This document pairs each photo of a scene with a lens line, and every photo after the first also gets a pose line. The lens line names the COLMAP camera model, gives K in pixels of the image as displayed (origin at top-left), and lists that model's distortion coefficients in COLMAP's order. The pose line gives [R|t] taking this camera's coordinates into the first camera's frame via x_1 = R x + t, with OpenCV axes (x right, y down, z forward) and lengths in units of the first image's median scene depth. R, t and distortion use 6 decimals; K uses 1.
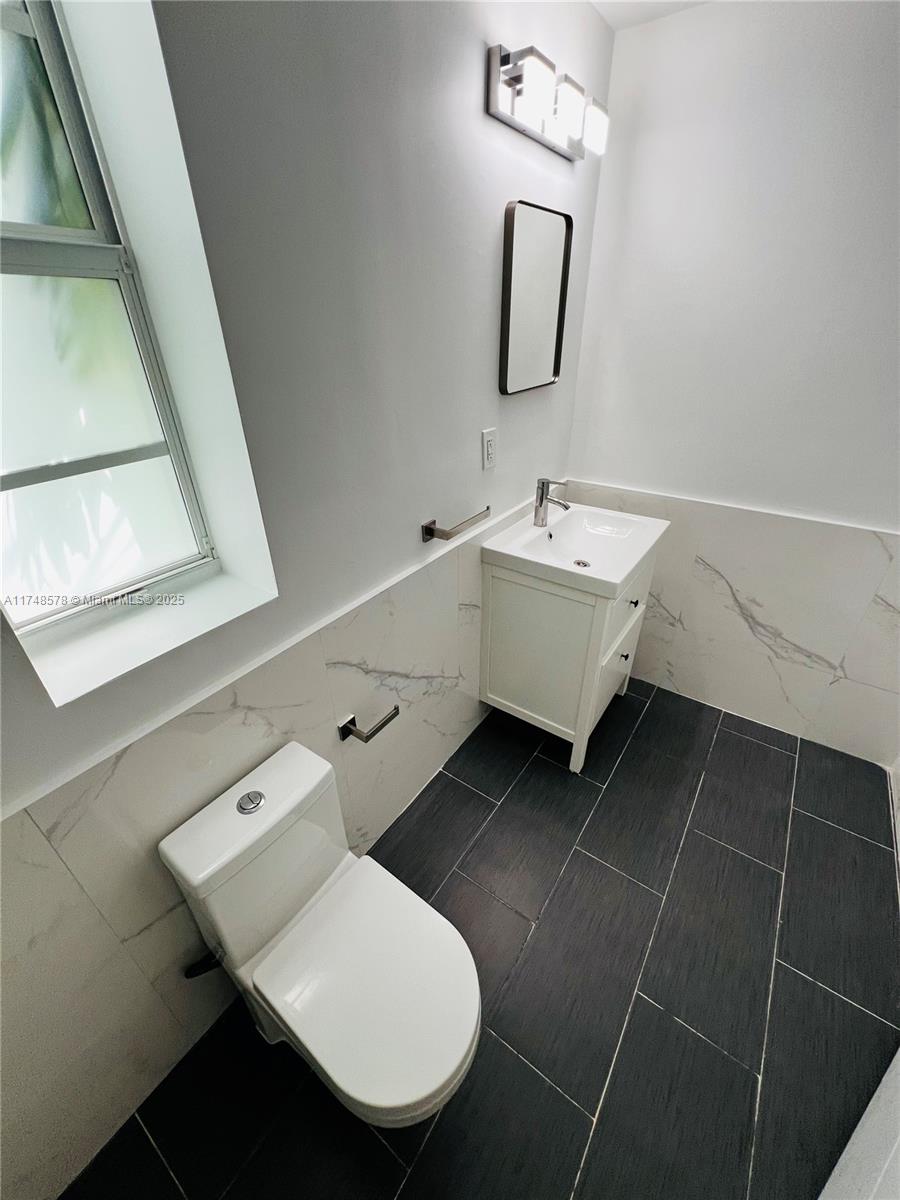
lens RADIAL K [[479.3, 0, 450.0], [0, 479.3, 600.0], [0, 0, 1]] dist [-0.001877, 0.000212]
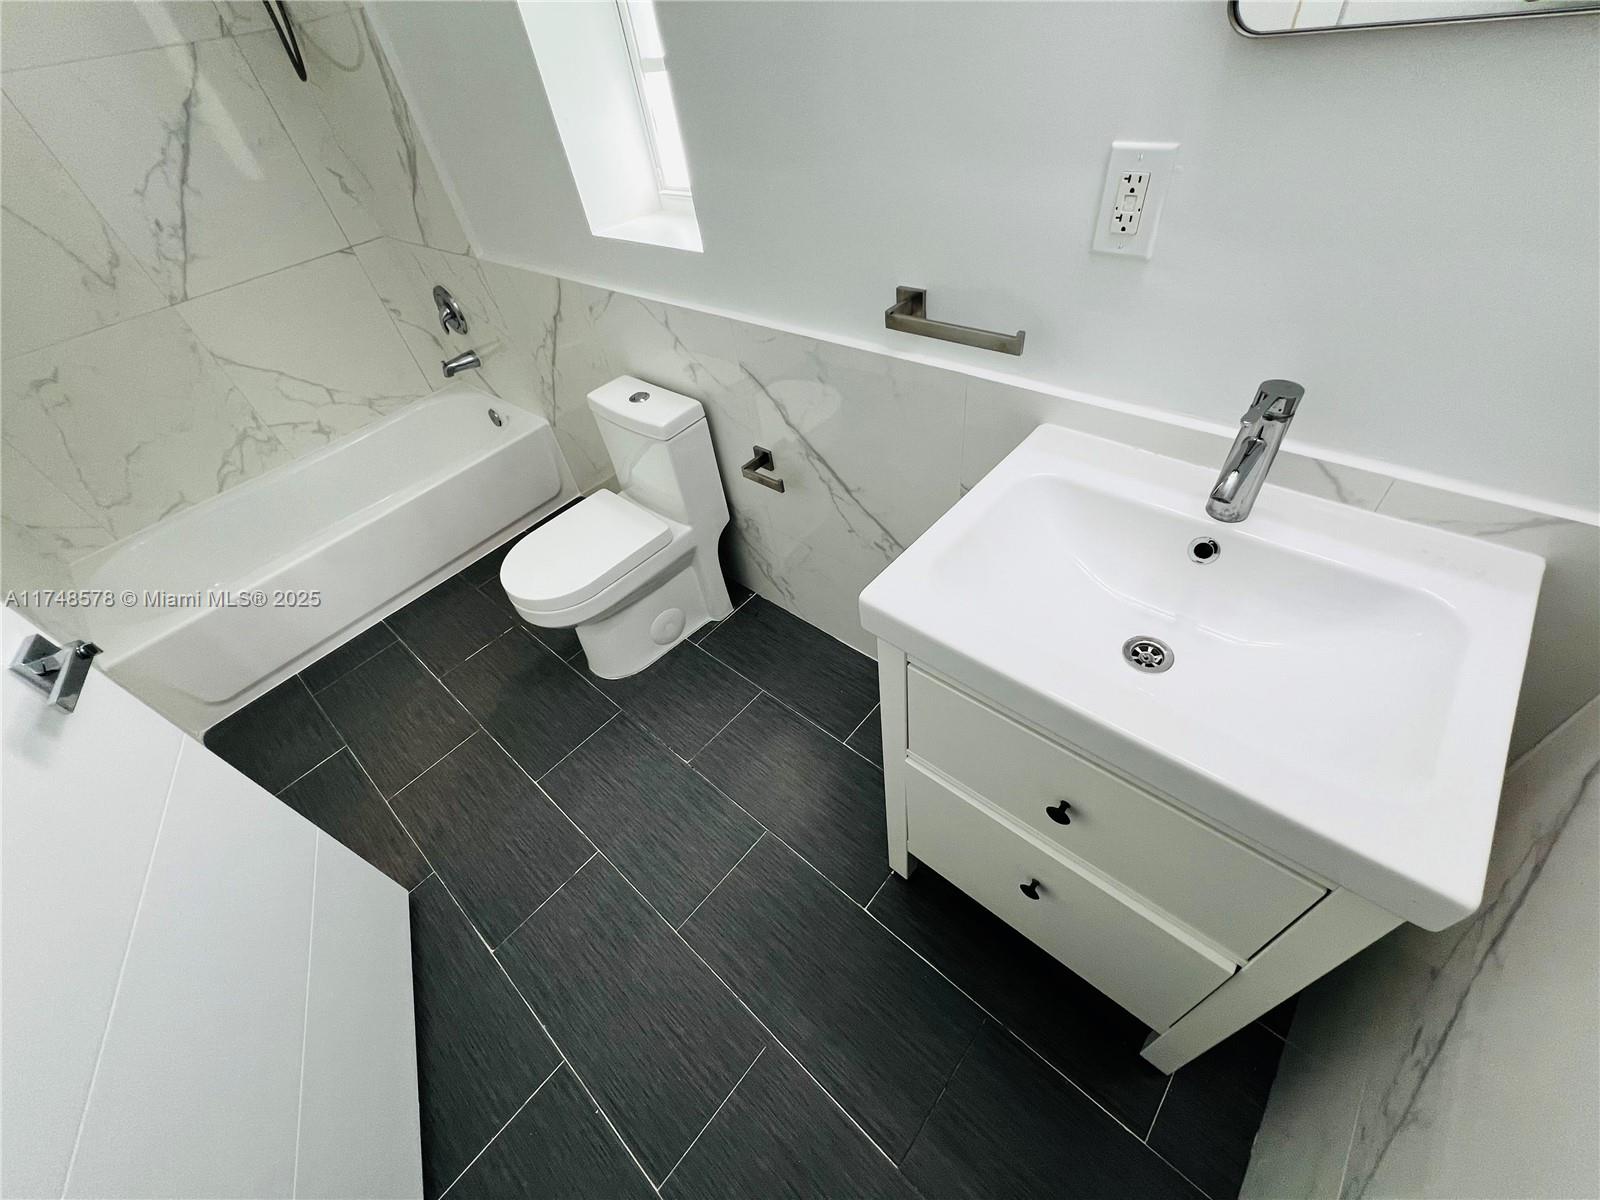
lens RADIAL K [[639.1, 0, 800.0], [0, 639.1, 600.0], [0, 0, 1]] dist [-0.001877, 0.000212]
pose [[-0.105421, 0.719013, -0.686955, 1.030912], [-0.391838, 0.604881, 0.693240, -0.560765], [0.913974, 0.342257, 0.217969, 1.135771]]
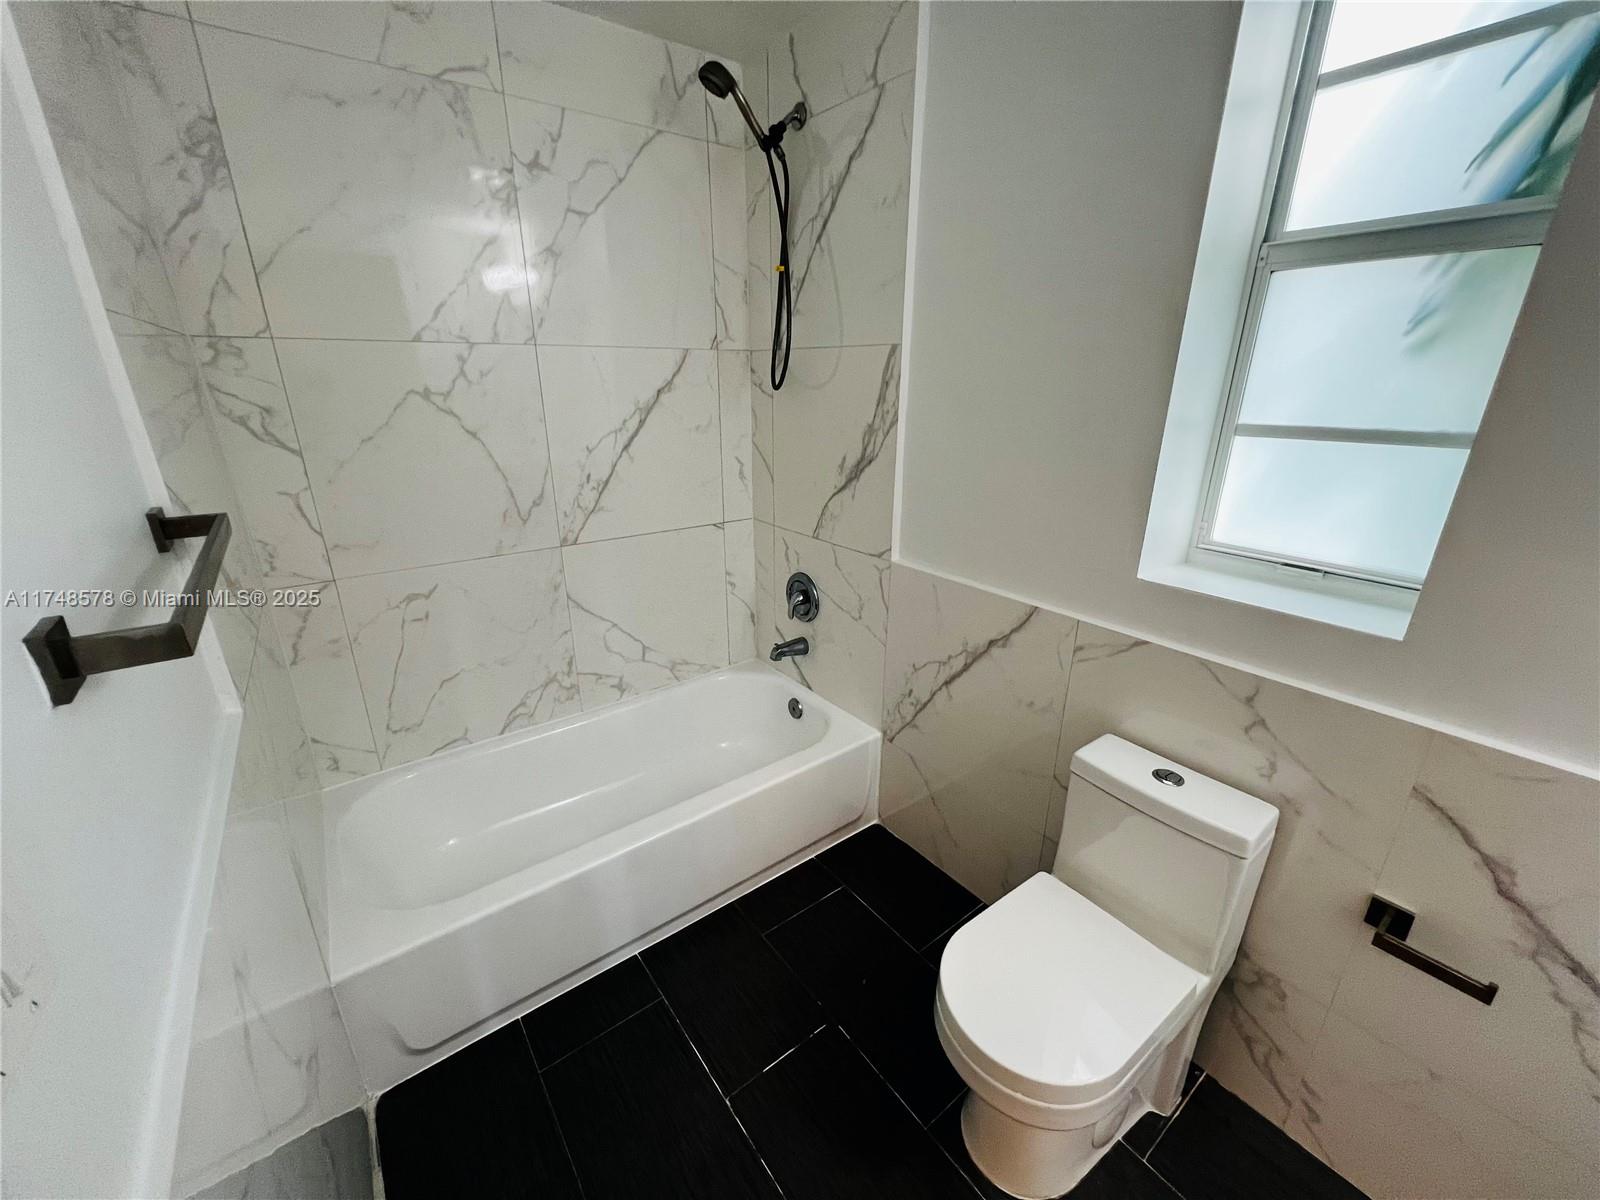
lens RADIAL K [[639.1, 0, 800.0], [0, 639.1, 600.0], [0, 0, 1]] dist [-0.001877, 0.000212]
pose [[-0.303477, 0.329048, -0.894220, 0.762060], [-0.480754, 0.757390, 0.441855, -0.043239], [0.822665, 0.563993, -0.071659, 0.284921]]
